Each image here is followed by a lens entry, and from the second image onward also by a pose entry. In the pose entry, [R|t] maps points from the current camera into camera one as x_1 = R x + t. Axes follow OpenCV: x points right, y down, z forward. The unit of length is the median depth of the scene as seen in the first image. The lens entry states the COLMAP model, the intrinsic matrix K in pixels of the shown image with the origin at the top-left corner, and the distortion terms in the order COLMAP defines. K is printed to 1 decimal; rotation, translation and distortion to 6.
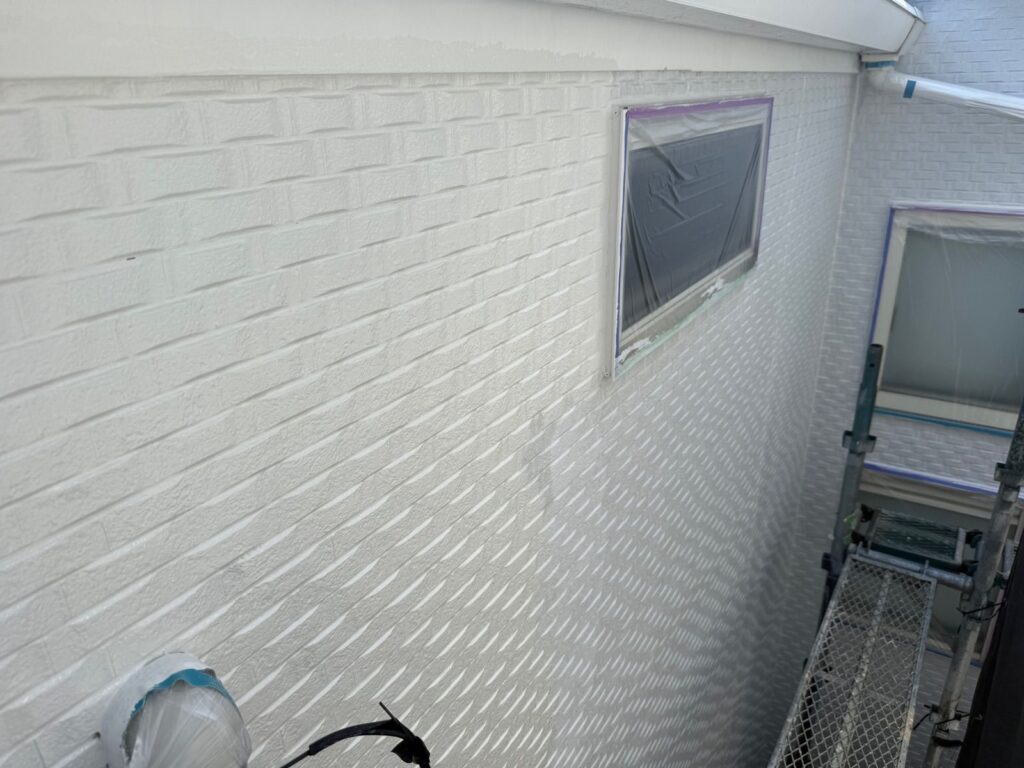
lens RADIAL K [[735.8, 0, 509.9], [0, 735.8, 395.0], [0, 0, 1]] dist [0.004797, -0.029771]
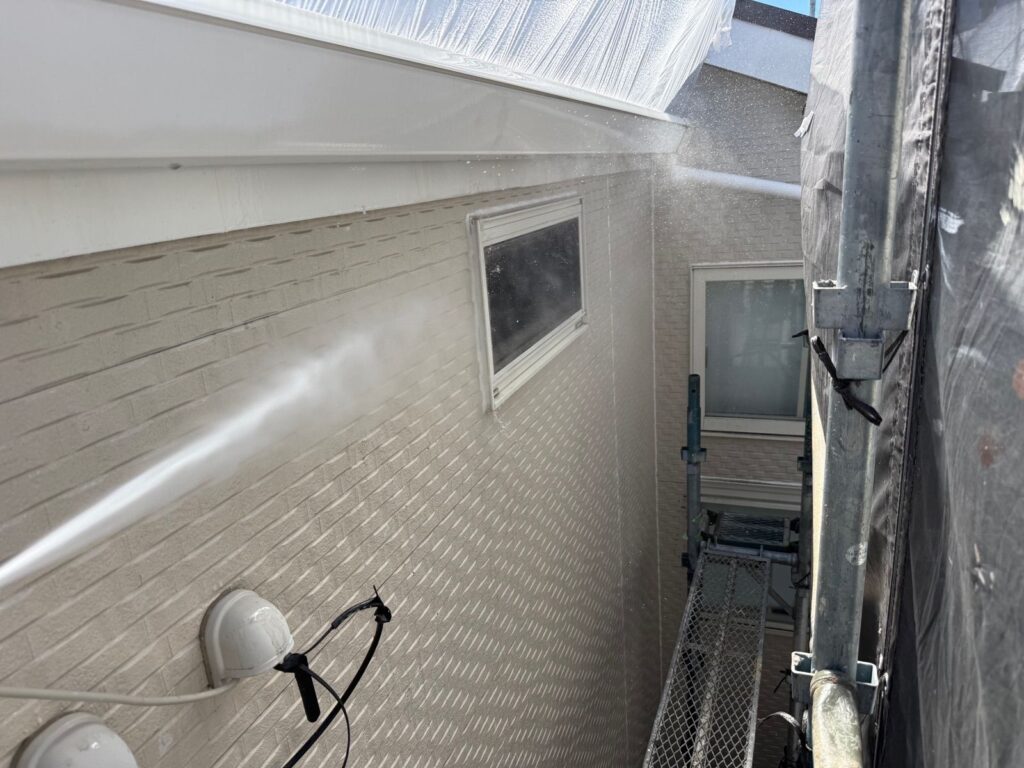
lens RADIAL K [[735.8, 0, 514.1], [0, 735.8, 379.0], [0, 0, 1]] dist [0.004797, -0.029771]
pose [[0.977630, -0.101740, 0.184089, -0.033701], [0.123931, 0.985797, -0.113335, 0.044730], [-0.169943, 0.133614, 0.976354, -0.178524]]
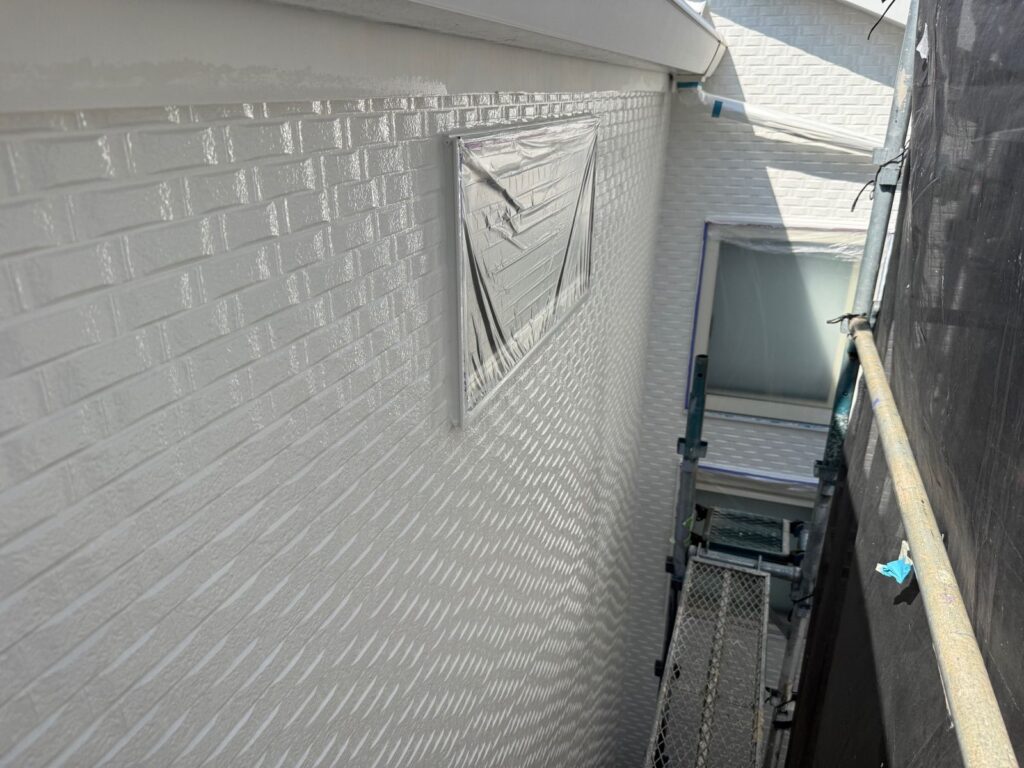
lens RADIAL K [[735.8, 0, 517.8], [0, 735.8, 386.4], [0, 0, 1]] dist [0.004797, -0.029771]
pose [[0.971124, -0.057811, 0.231466, 0.000814], [0.060687, 0.998143, -0.005321, -0.035397], [-0.230729, 0.019215, 0.972828, 0.052416]]
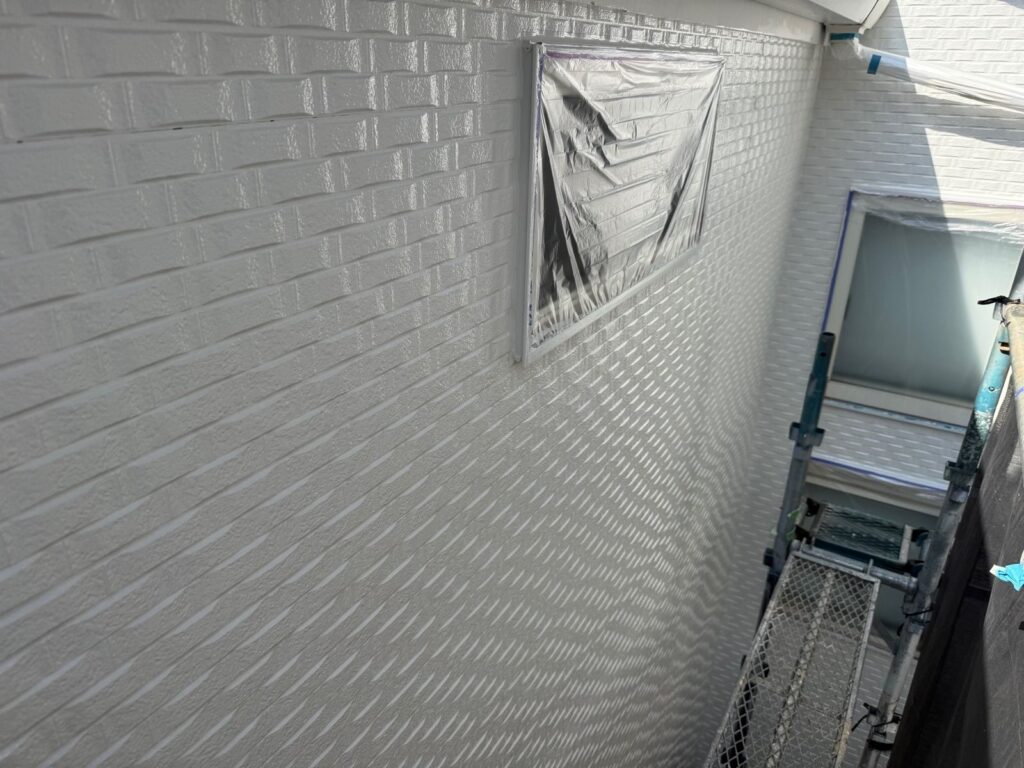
lens RADIAL K [[735.8, 0, 506.0], [0, 735.8, 386.1], [0, 0, 1]] dist [0.004797, -0.029771]
pose [[0.998451, 0.030751, 0.046363, 0.043878], [-0.031784, 0.999259, 0.021719, -0.007631], [-0.045661, -0.023159, 0.998689, 0.073929]]
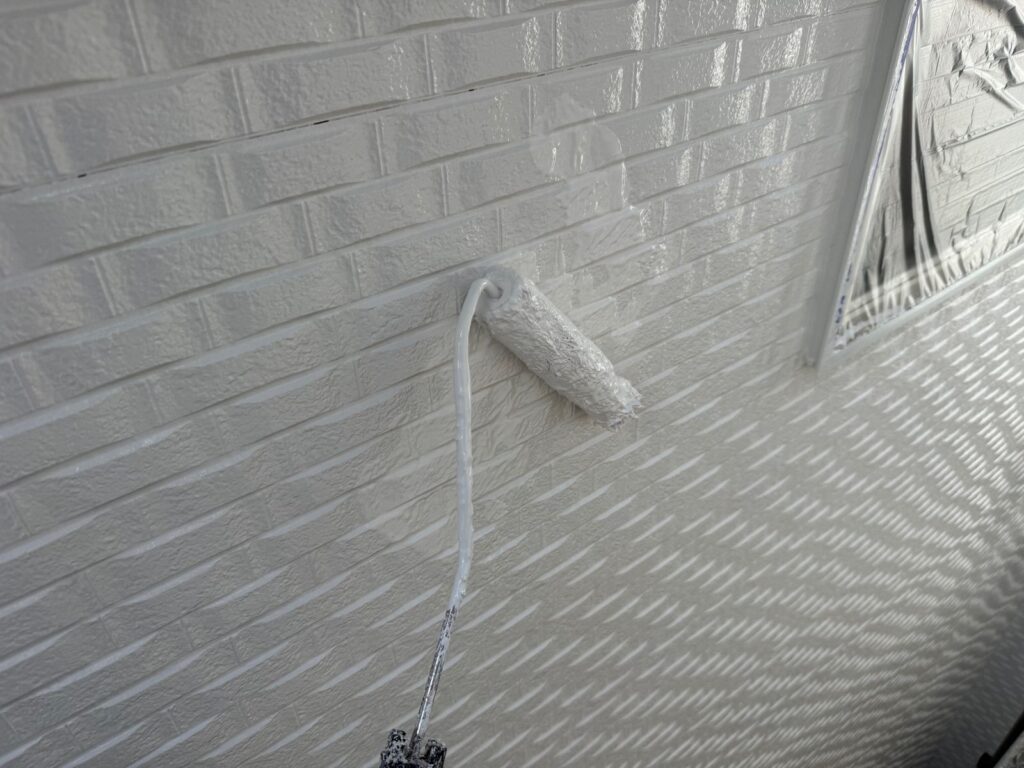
lens RADIAL K [[735.8, 0, 507.1], [0, 735.8, 389.3], [0, 0, 1]] dist [0.004797, -0.029771]
pose [[0.931774, 0.205194, -0.299487, 0.046022], [-0.130872, 0.959330, 0.250116, -0.072011], [0.338630, -0.193857, 0.920733, 0.170305]]
